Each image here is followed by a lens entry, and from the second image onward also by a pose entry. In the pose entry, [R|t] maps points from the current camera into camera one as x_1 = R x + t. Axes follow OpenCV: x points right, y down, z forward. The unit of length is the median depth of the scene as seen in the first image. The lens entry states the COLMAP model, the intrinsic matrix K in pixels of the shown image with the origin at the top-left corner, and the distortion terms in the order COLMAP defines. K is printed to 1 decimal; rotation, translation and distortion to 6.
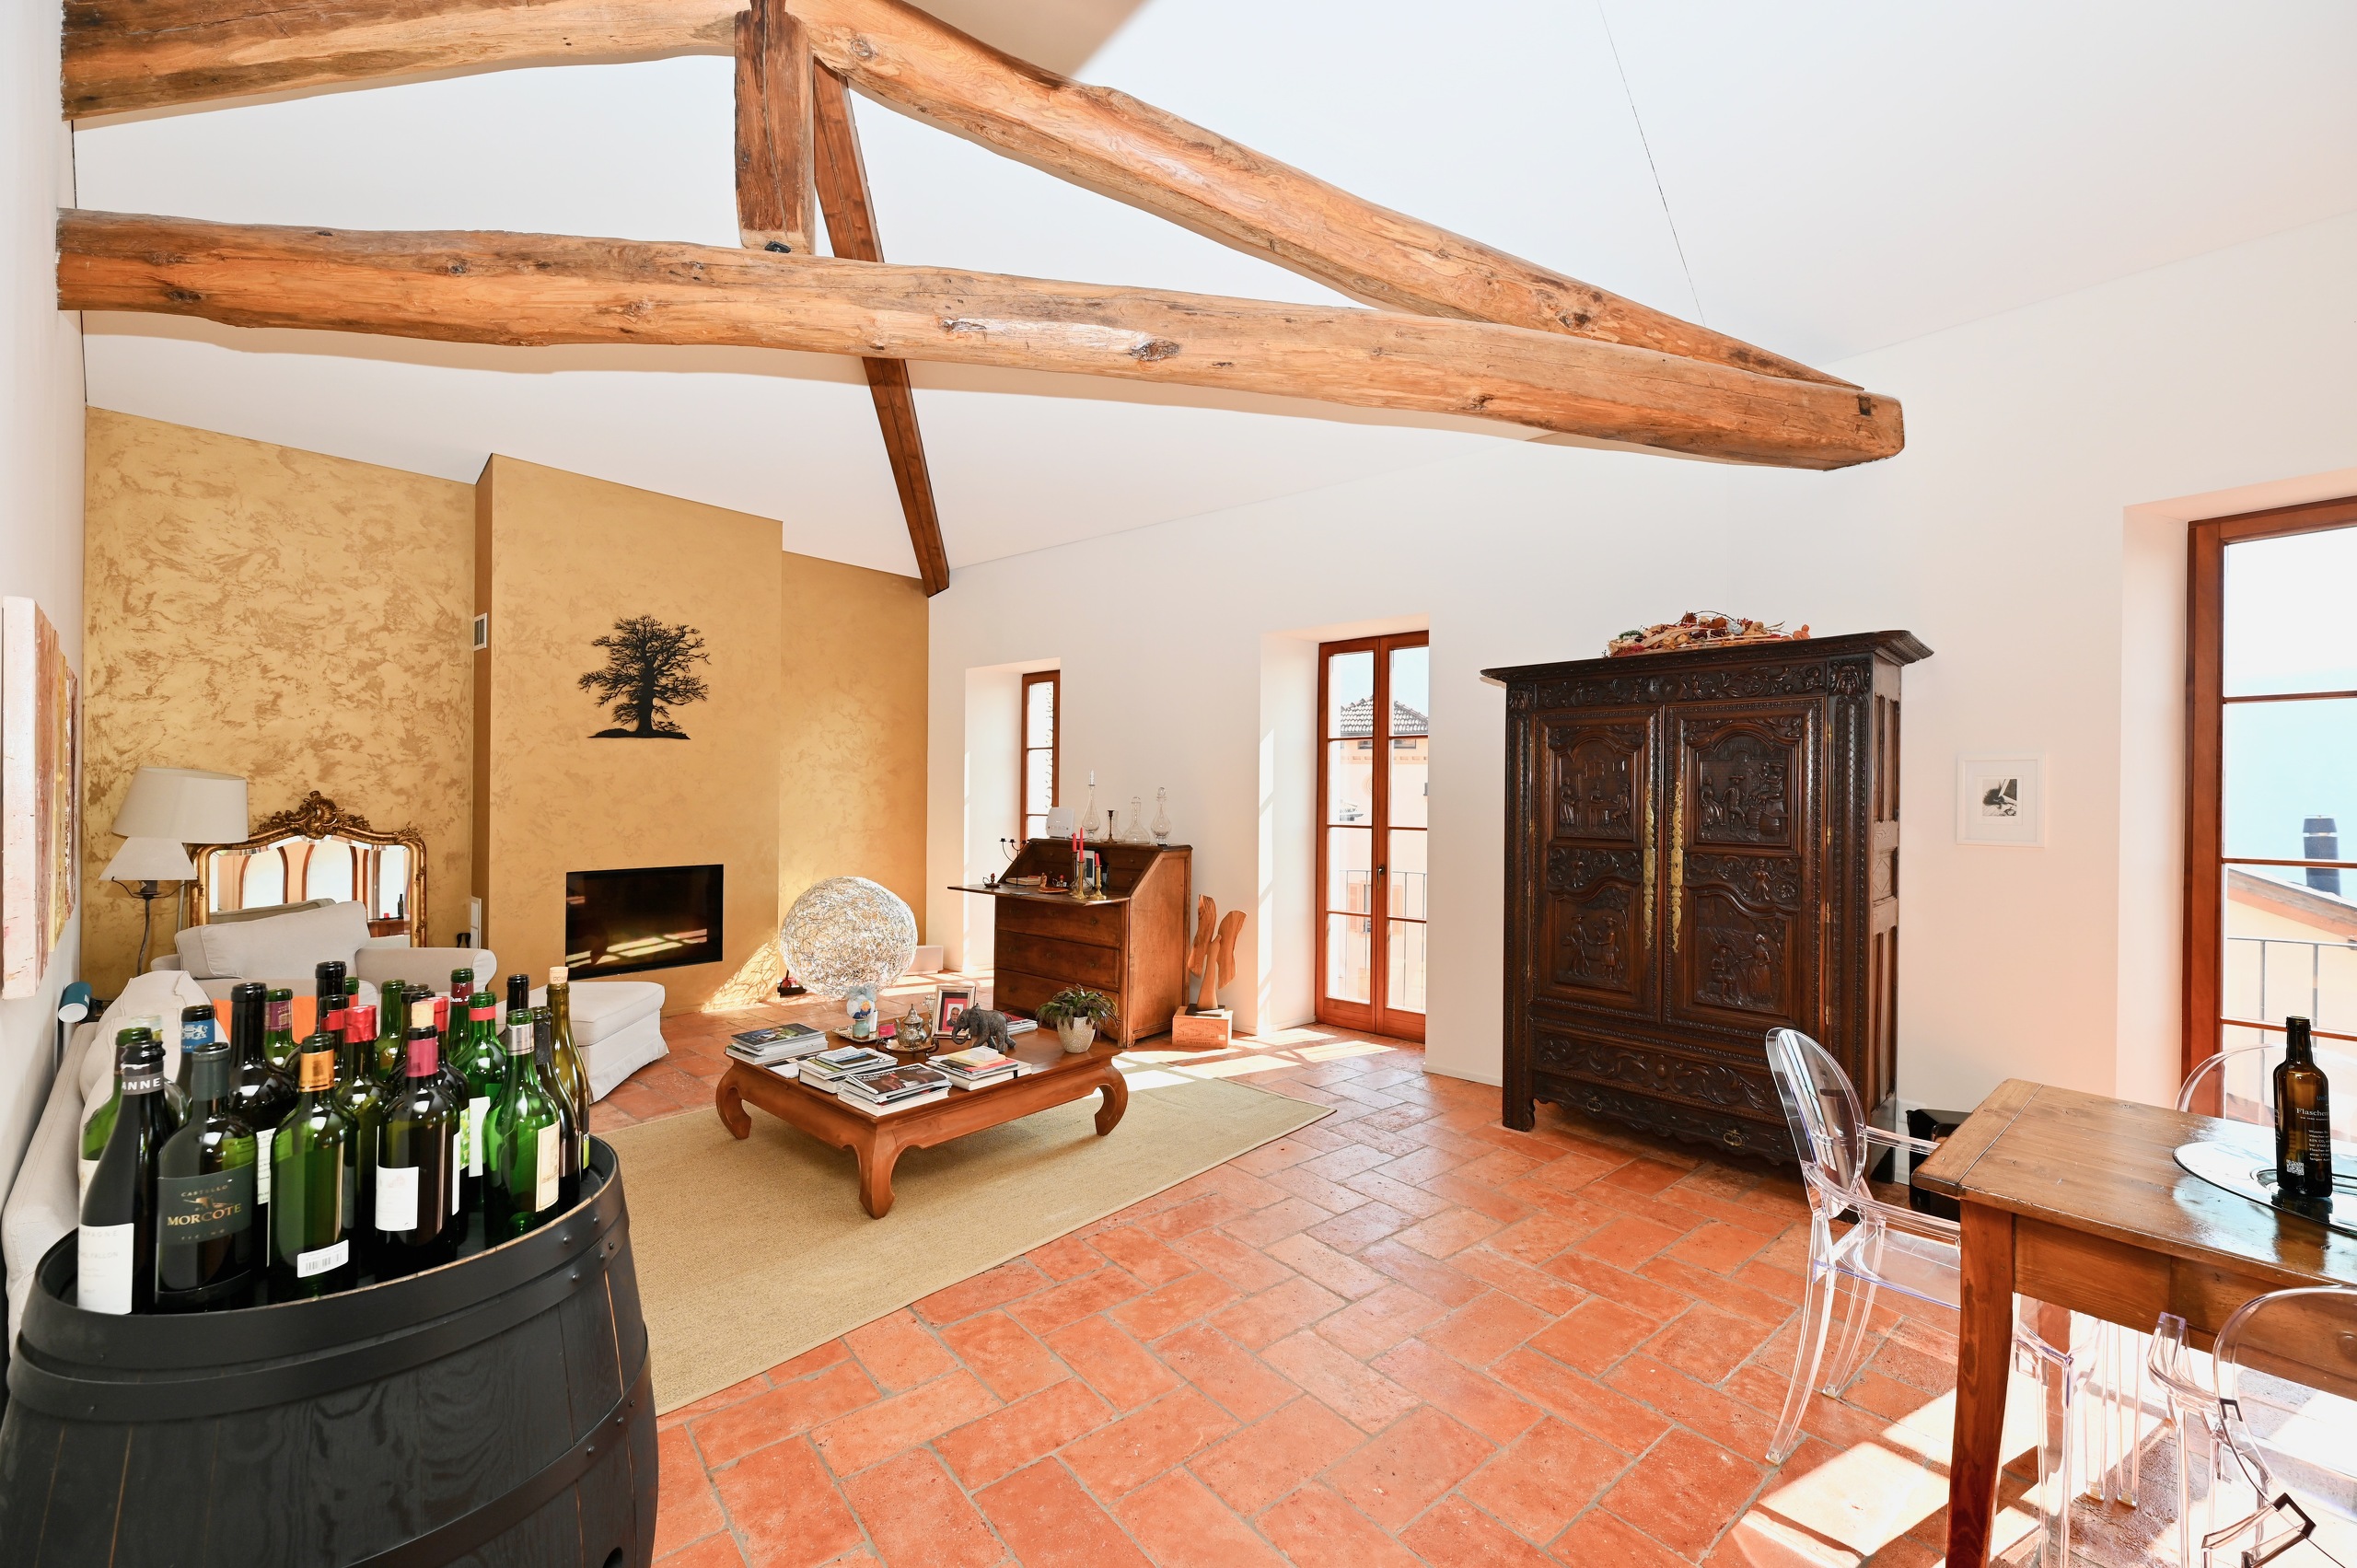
lens RADIAL K [[934.9, 0, 1167.1], [0, 934.9, 791.9], [0, 0, 1]] dist [-0.001977, -0.000159]
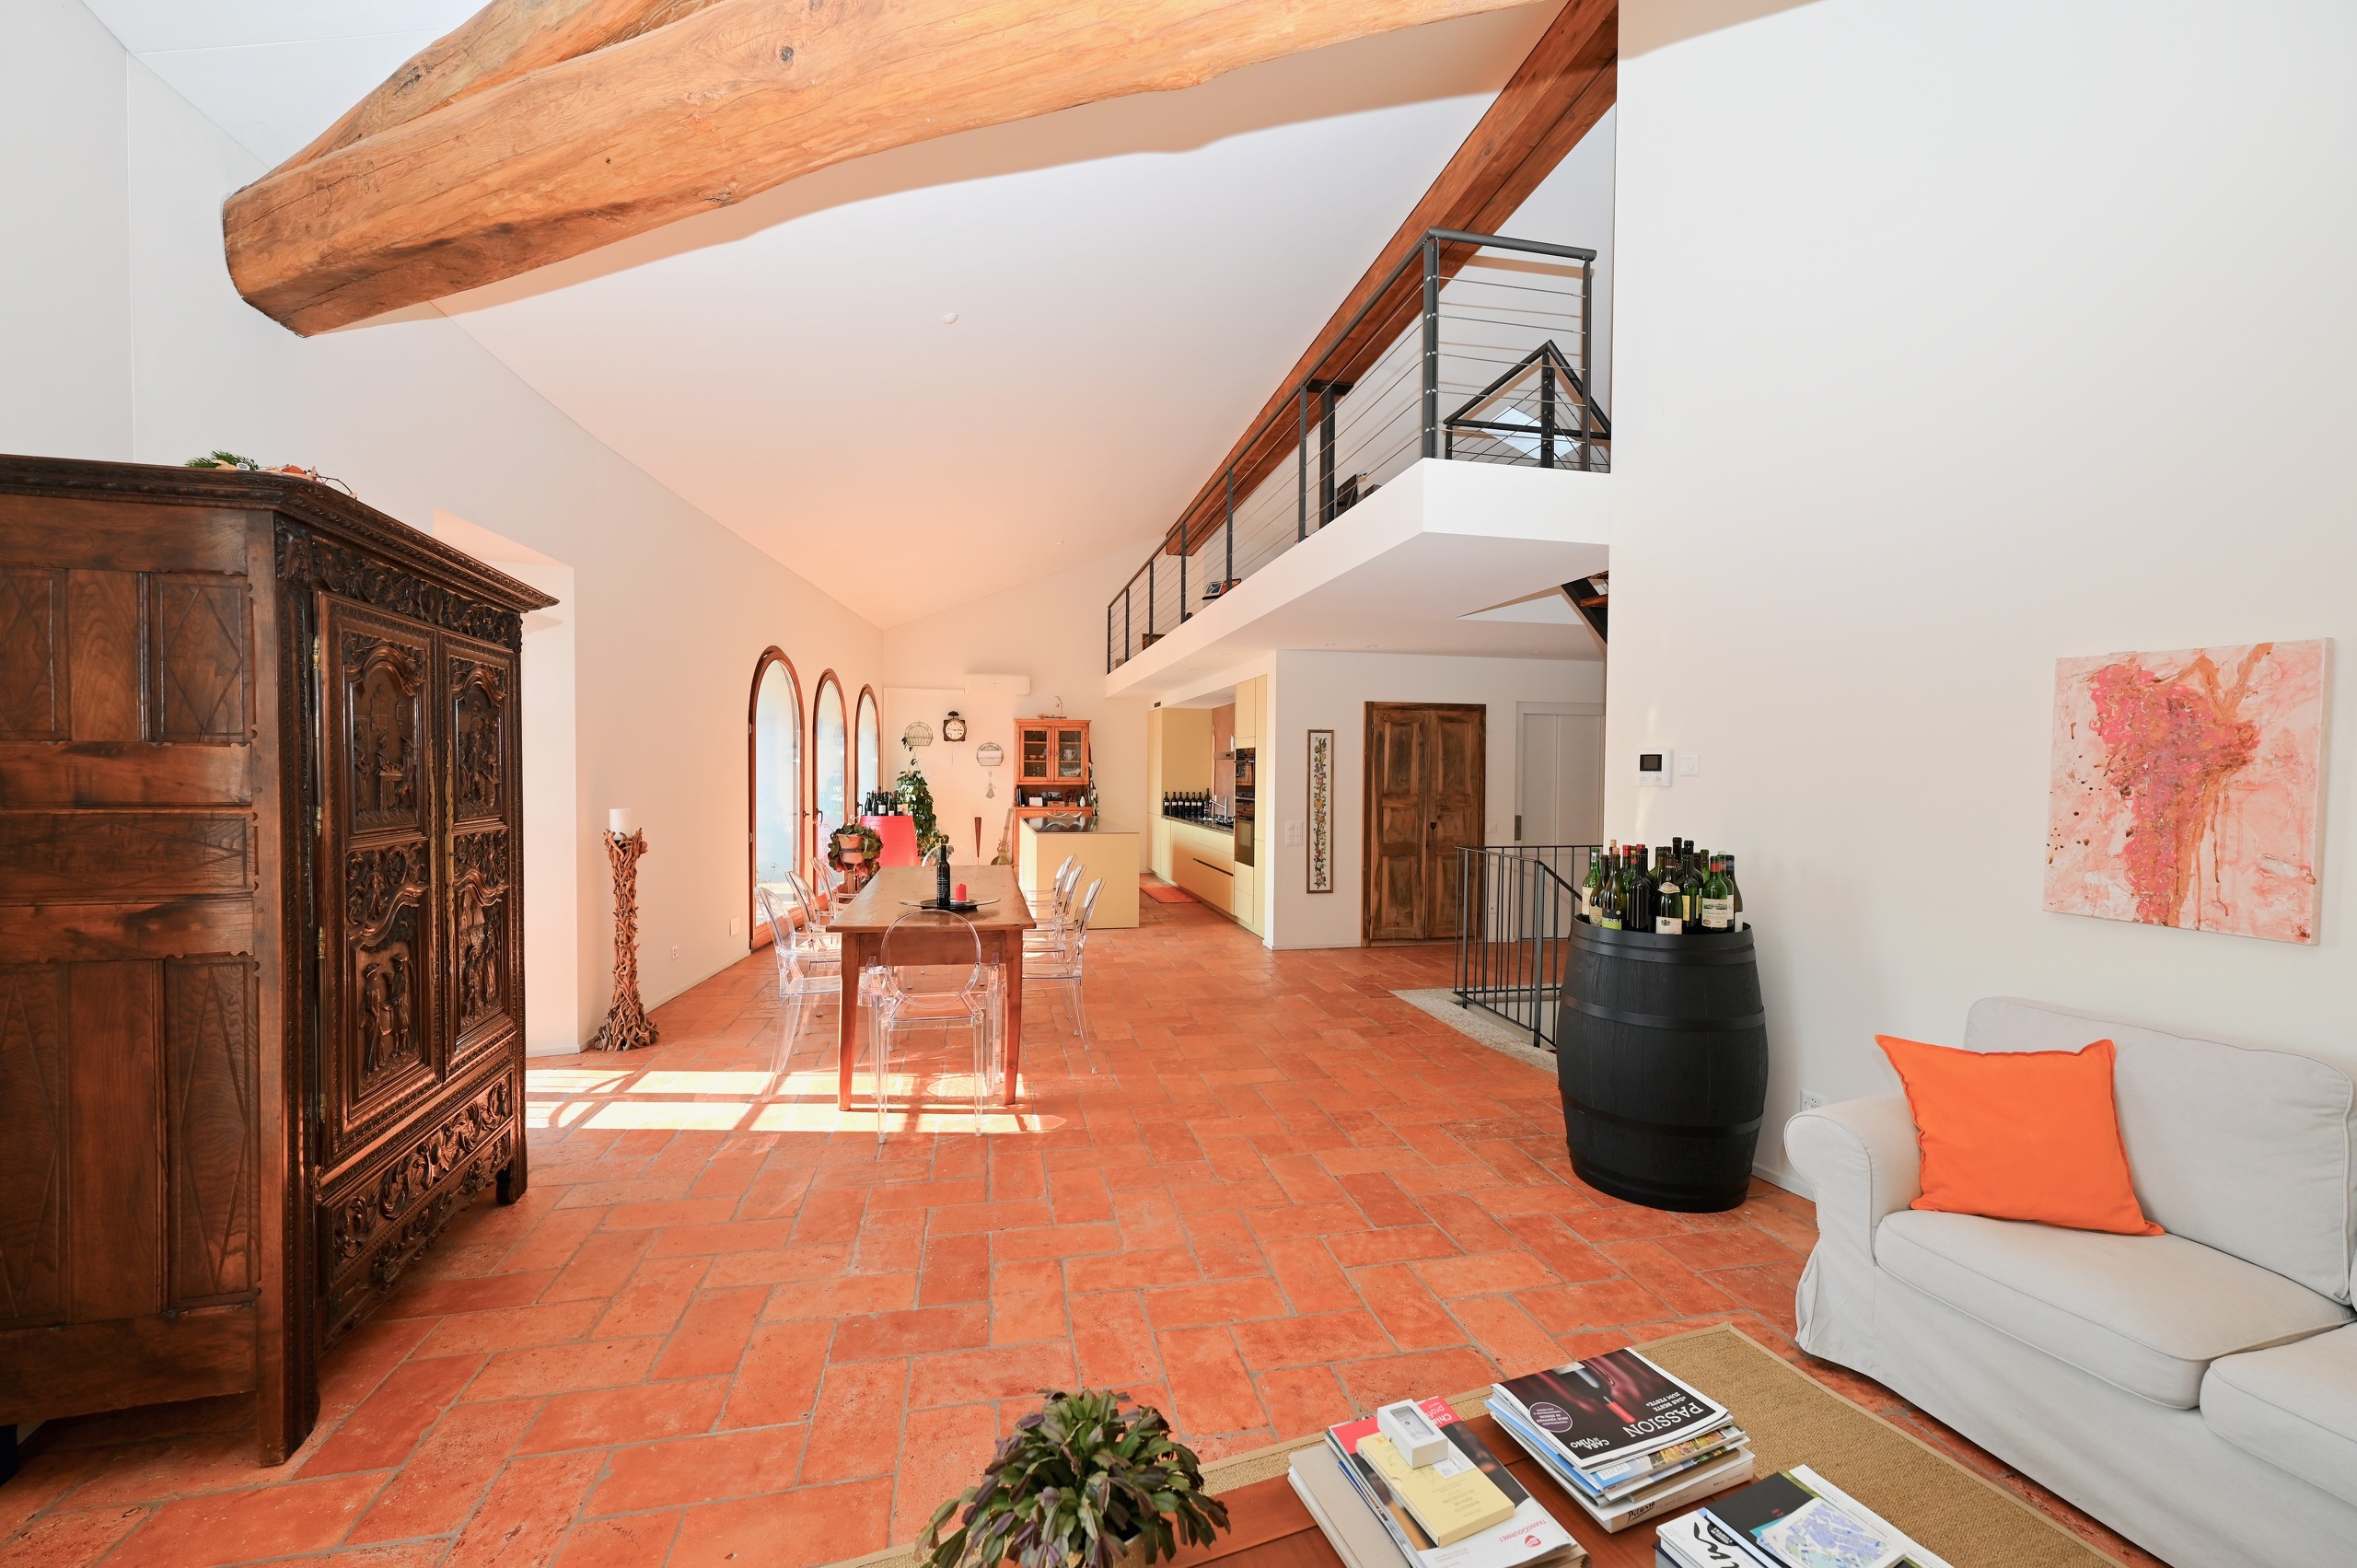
lens RADIAL K [[934.9, 0, 1178.0], [0, 934.9, 792.9], [0, 0, 1]] dist [-0.001977, -0.000159]
pose [[-0.892602, -0.026872, 0.450044, -0.357872], [-0.016190, 0.999489, 0.027568, 0.002095], [-0.450555, 0.017321, -0.892581, 1.793796]]
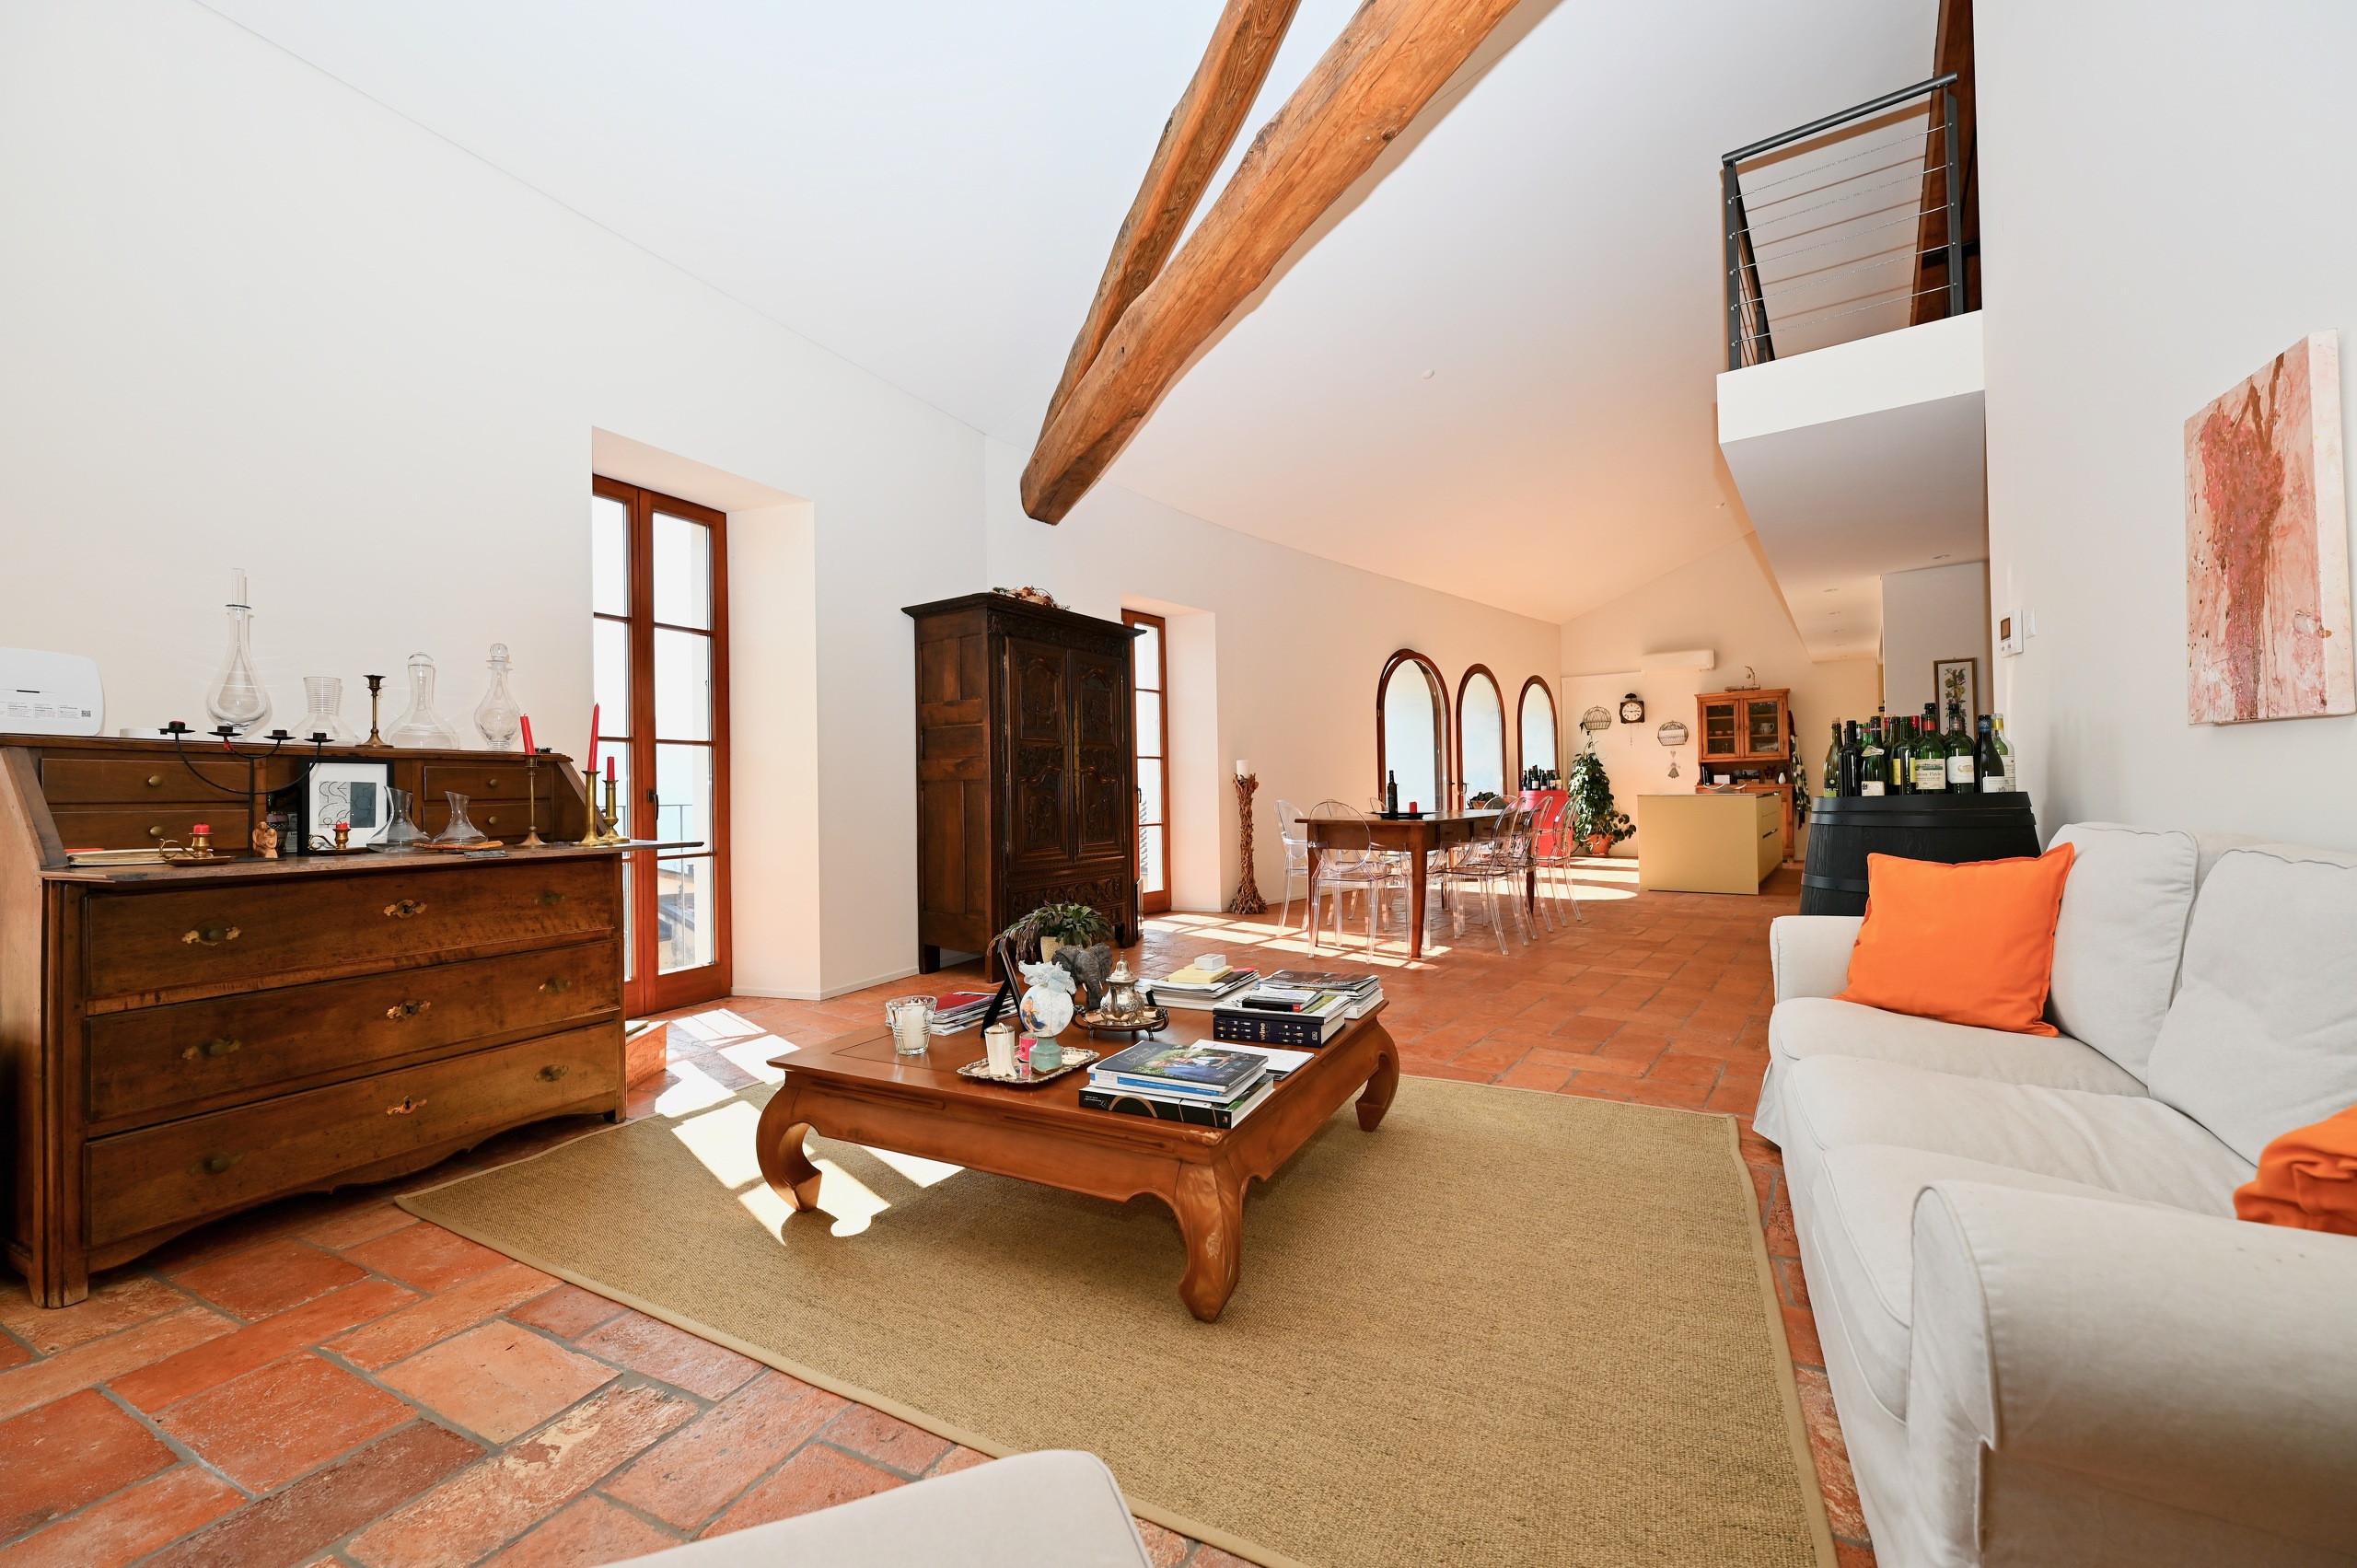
lens RADIAL K [[934.9, 0, 1172.6], [0, 934.9, 783.1], [0, 0, 1]] dist [-0.001977, -0.000159]
pose [[-0.248311, 0.006391, 0.968659, -1.240964], [0.016064, 0.999868, -0.002479, 0.166167], [-0.968547, 0.014945, -0.248381, 1.585409]]
